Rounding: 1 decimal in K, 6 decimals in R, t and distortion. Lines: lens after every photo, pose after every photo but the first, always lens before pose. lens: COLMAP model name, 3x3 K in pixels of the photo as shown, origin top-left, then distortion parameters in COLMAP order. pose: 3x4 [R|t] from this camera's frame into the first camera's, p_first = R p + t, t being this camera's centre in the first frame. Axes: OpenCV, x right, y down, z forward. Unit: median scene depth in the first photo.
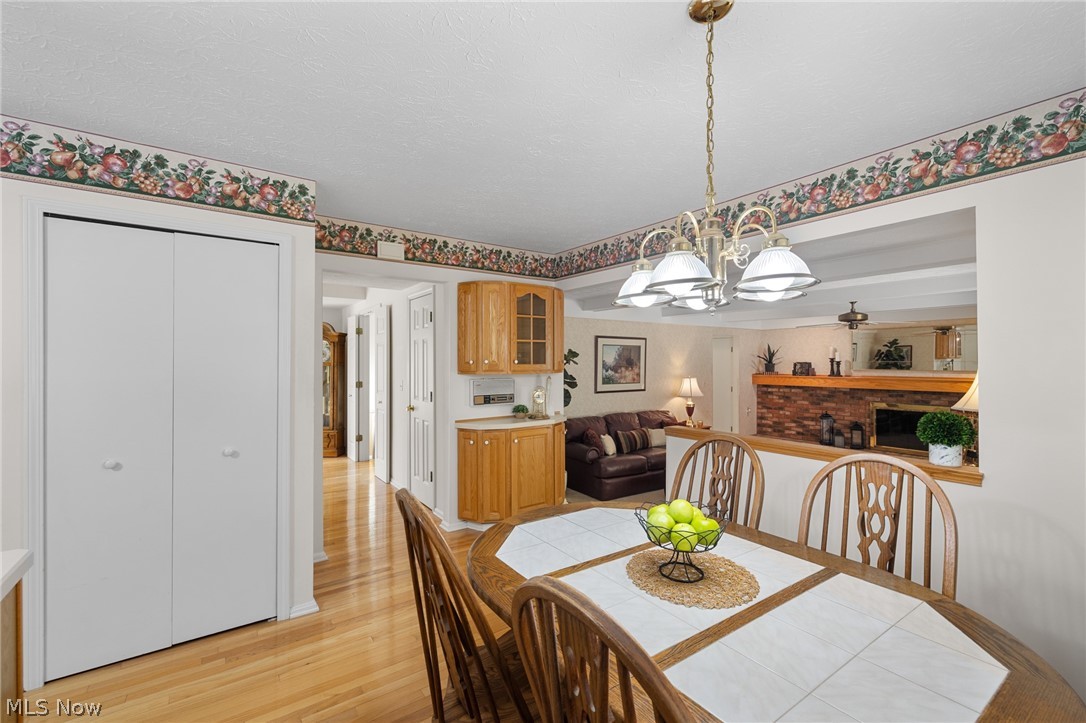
lens RADIAL K [[462.0, 0, 543.6], [0, 462.0, 364.0], [0, 0, 1]] dist [-0.002636, 0.001532]
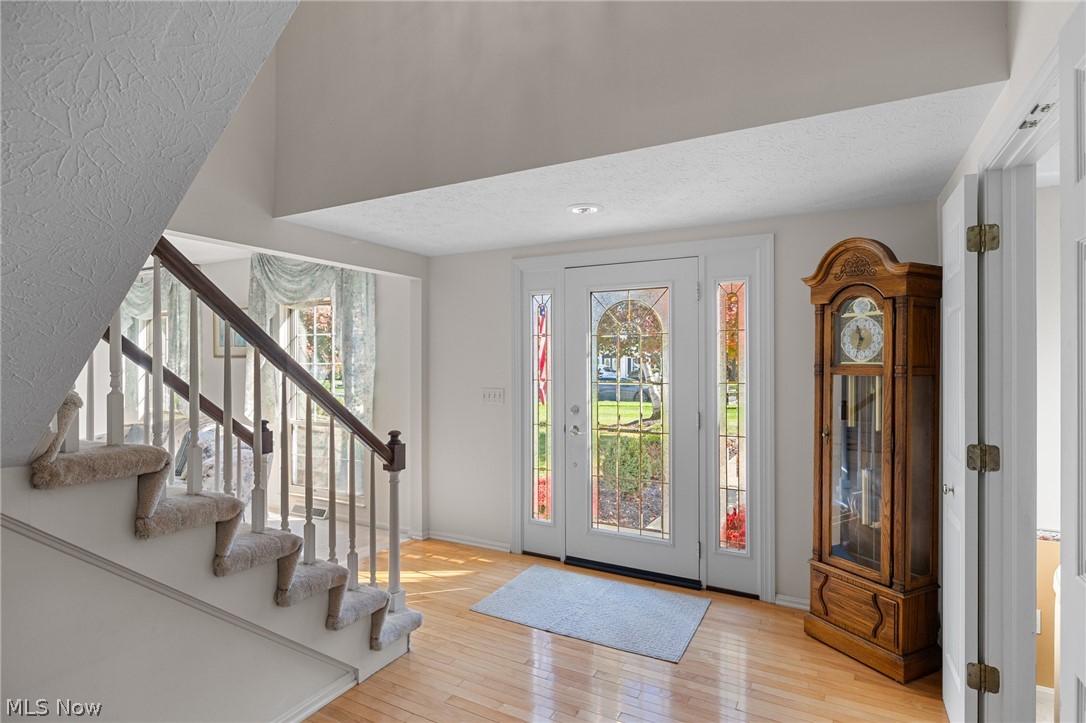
lens RADIAL K [[558.9, 0, 536.5], [0, 558.9, 362.7], [0, 0, 1]] dist [-0.003664, -0.000087]
pose [[0.433210, 0.000240, -0.901293, -0.226343], [0.001510, 0.999998, 0.000992, -0.005823], [0.901292, -0.001791, 0.433209, 0.631864]]
